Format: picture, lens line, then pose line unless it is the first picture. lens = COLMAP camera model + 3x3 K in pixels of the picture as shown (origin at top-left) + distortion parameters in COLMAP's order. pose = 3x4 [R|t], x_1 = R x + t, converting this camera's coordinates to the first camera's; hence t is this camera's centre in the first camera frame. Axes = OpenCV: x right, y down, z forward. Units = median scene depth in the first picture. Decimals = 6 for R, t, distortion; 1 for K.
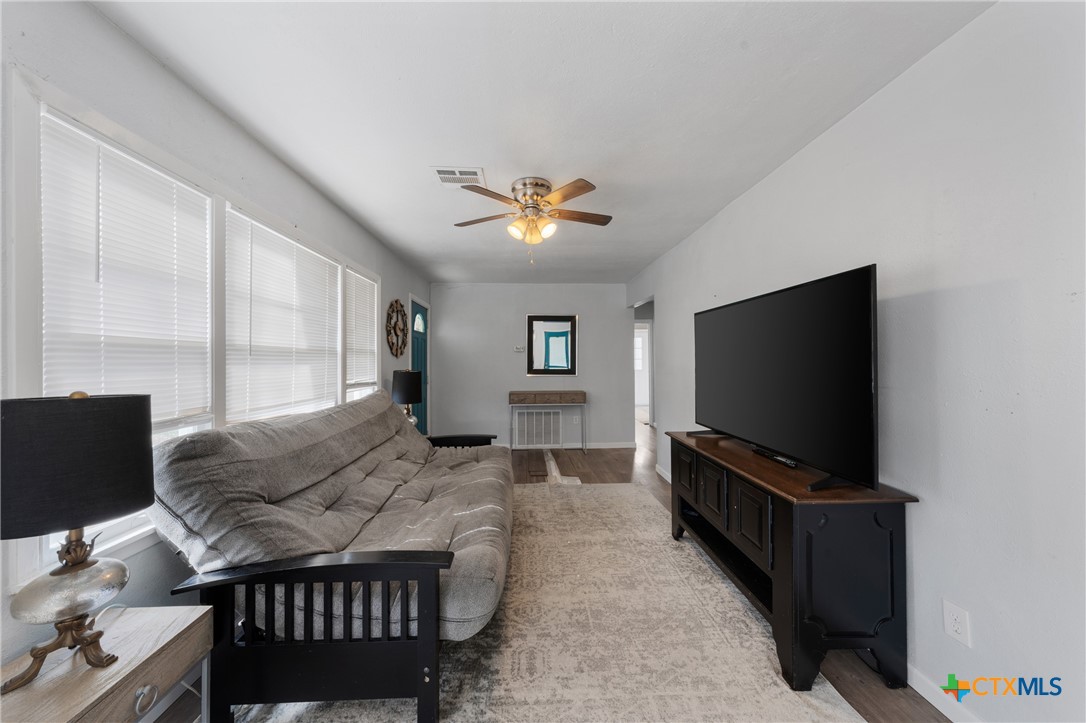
lens RADIAL K [[379.7, 0, 544.7], [0, 379.7, 356.0], [0, 0, 1]] dist [-0.002078, 0.000278]
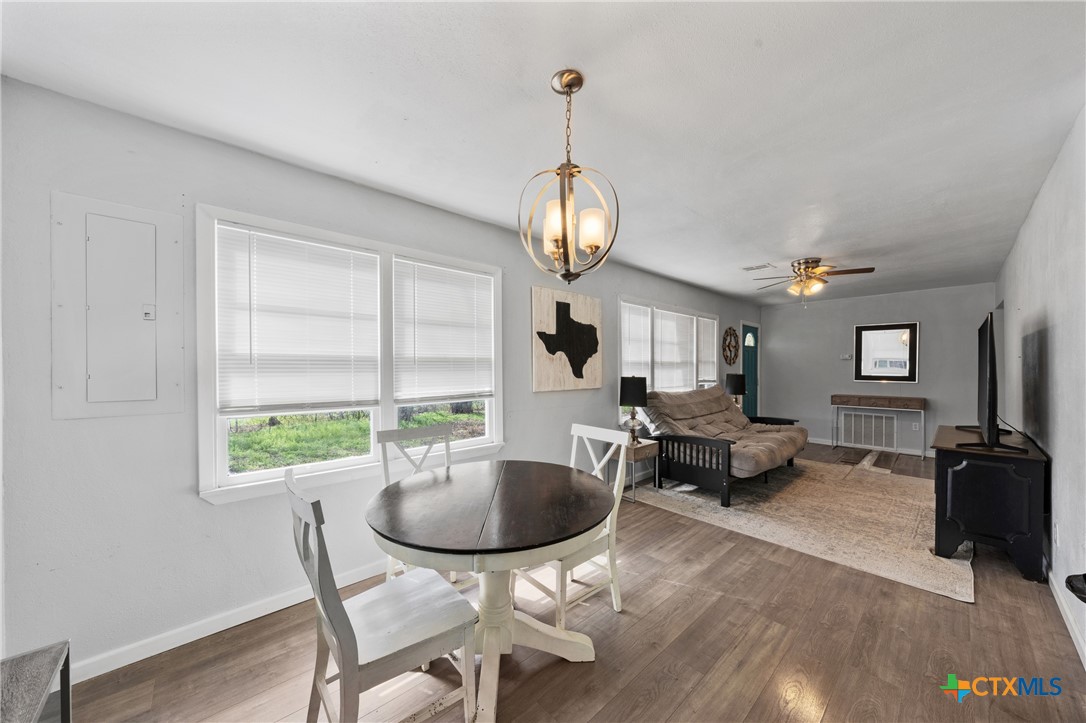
lens RADIAL K [[379.7, 0, 546.7], [0, 379.7, 370.3], [0, 0, 1]] dist [-0.002078, 0.000278]
pose [[0.647020, 0.011455, -0.762387, 0.499982], [0.007208, 0.999751, 0.021139, -0.022020], [0.762439, -0.019173, 0.646776, -0.927916]]
